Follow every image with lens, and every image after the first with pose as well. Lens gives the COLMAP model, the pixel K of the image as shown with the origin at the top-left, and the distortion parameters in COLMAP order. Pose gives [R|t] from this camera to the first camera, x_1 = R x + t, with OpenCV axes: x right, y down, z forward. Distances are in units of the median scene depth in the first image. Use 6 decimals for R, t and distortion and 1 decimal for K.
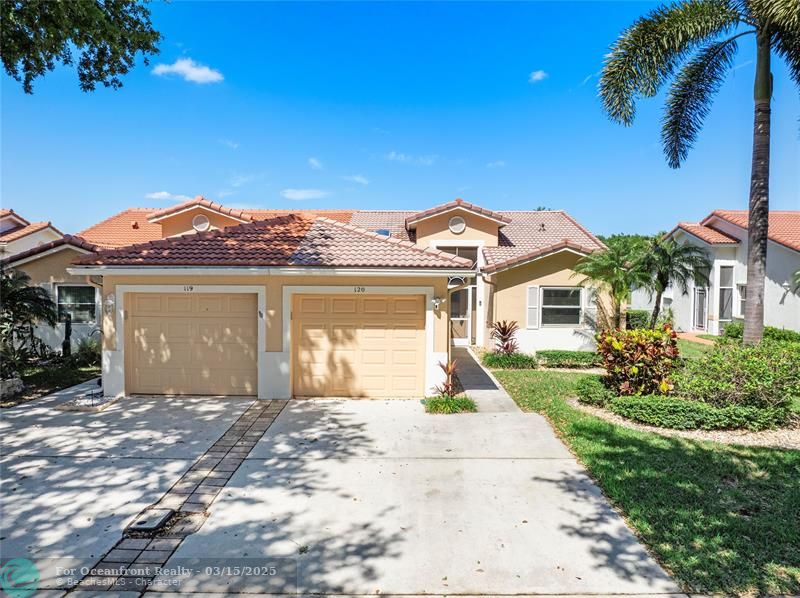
lens RADIAL K [[568.7, 0, 405.8], [0, 568.7, 301.2], [0, 0, 1]] dist [-0.038862, 0.005287]
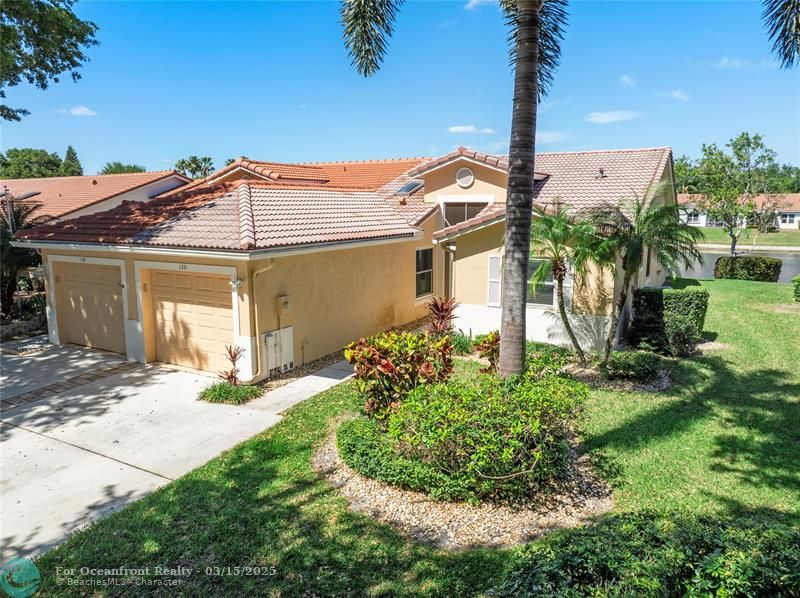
lens RADIAL K [[568.7, 0, 399.0], [0, 568.7, 298.0], [0, 0, 1]] dist [-0.038862, 0.005287]
pose [[0.870764, 0.073100, -0.486236, 0.751546], [-0.014871, 0.992350, 0.122557, -0.095311], [0.491475, -0.099488, 0.865190, 0.304535]]
